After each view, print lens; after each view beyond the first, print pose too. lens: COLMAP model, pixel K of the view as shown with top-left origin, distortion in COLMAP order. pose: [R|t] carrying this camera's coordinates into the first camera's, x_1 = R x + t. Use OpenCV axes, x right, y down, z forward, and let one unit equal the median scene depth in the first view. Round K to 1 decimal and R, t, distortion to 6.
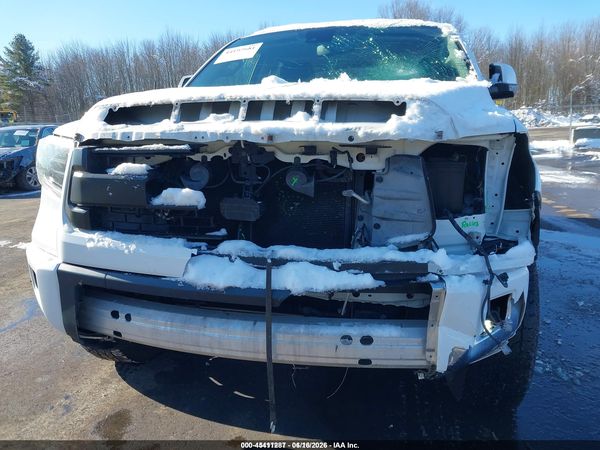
lens RADIAL K [[478.8, 0, 293.1], [0, 478.8, 230.5], [0, 0, 1]] dist [-0.000579, -0.007813]
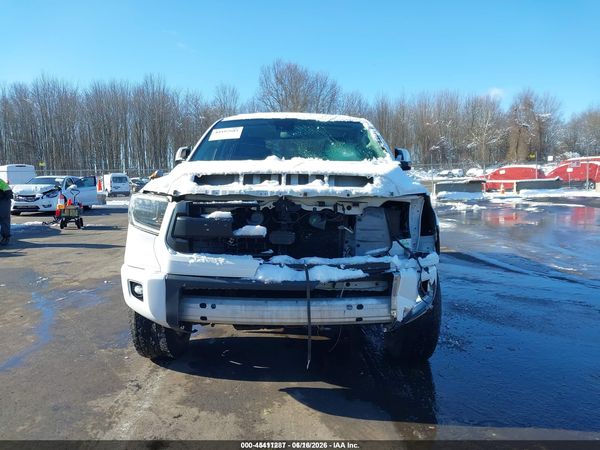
lens RADIAL K [[474.9, 0, 300.0], [0, 474.9, 225.0], [0, 0, 1]] dist [0.026433, -0.012543]
pose [[0.969009, -0.009085, 0.246856, -0.483455], [0.037146, 0.993320, -0.109253, 0.102288], [-0.244215, 0.115037, 0.962874, -0.684051]]
